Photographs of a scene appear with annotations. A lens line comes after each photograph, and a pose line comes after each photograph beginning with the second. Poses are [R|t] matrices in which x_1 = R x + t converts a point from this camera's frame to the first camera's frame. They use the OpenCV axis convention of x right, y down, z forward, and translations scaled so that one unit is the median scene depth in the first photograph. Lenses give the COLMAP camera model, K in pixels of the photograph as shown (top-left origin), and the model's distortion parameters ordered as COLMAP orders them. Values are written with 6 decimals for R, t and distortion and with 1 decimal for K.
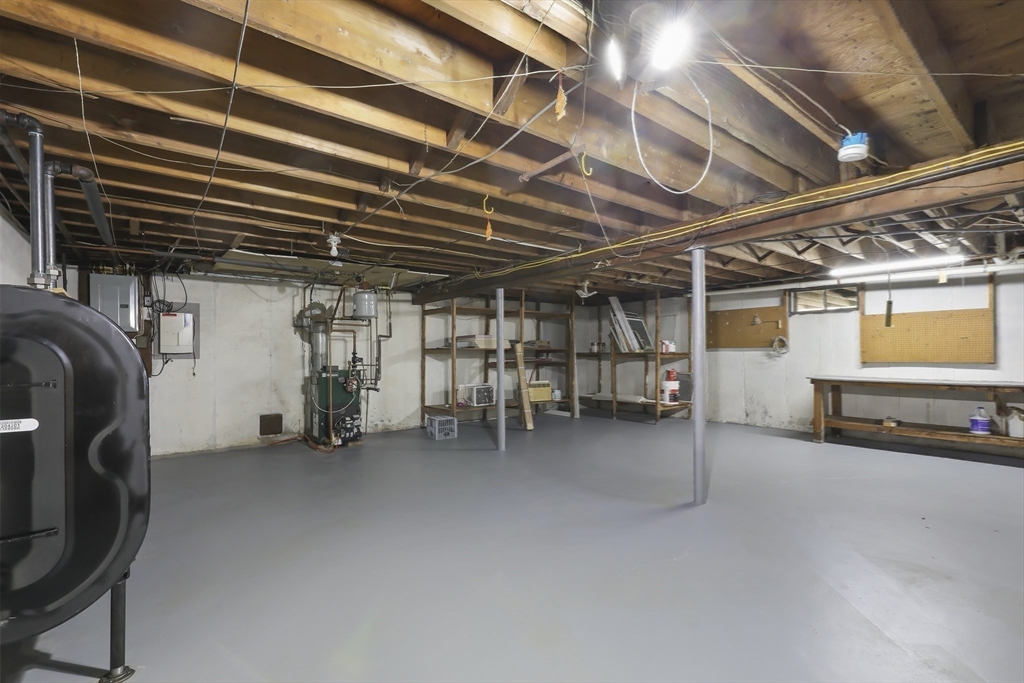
lens RADIAL K [[463.8, 0, 512.8], [0, 463.8, 353.5], [0, 0, 1]] dist [-0.003691, -0.000572]
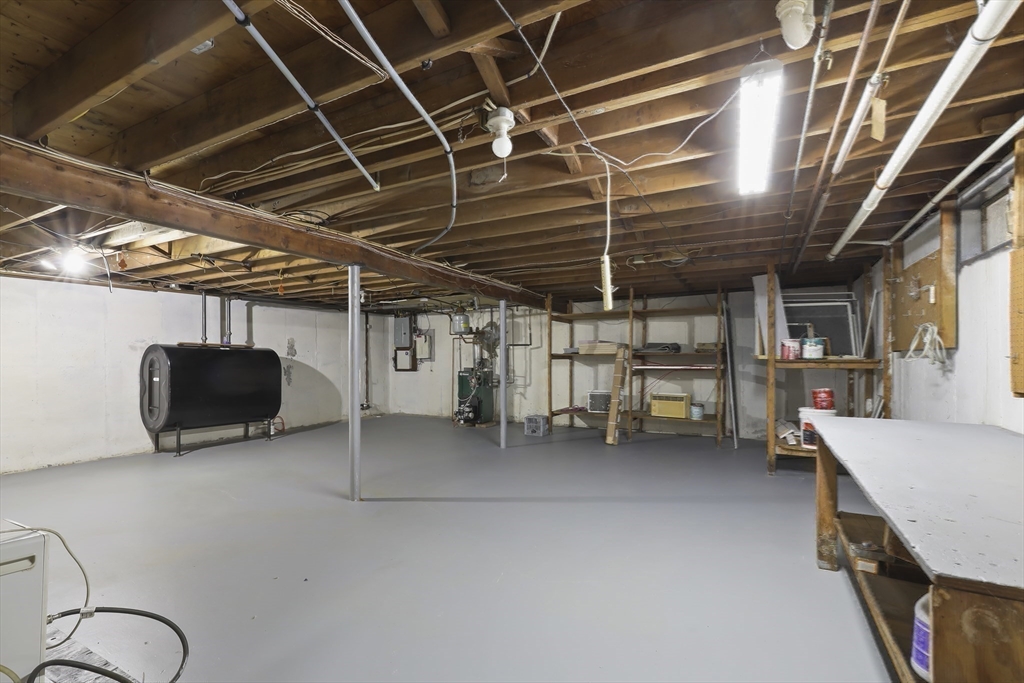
lens RADIAL K [[463.8, 0, 512.8], [0, 463.8, 353.5], [0, 0, 1]] dist [-0.003691, -0.000572]
pose [[0.403443, -0.004316, -0.914994, 0.798430], [-0.003042, 0.999977, -0.006058, -0.006525], [0.915000, 0.005227, 0.403421, 0.463308]]
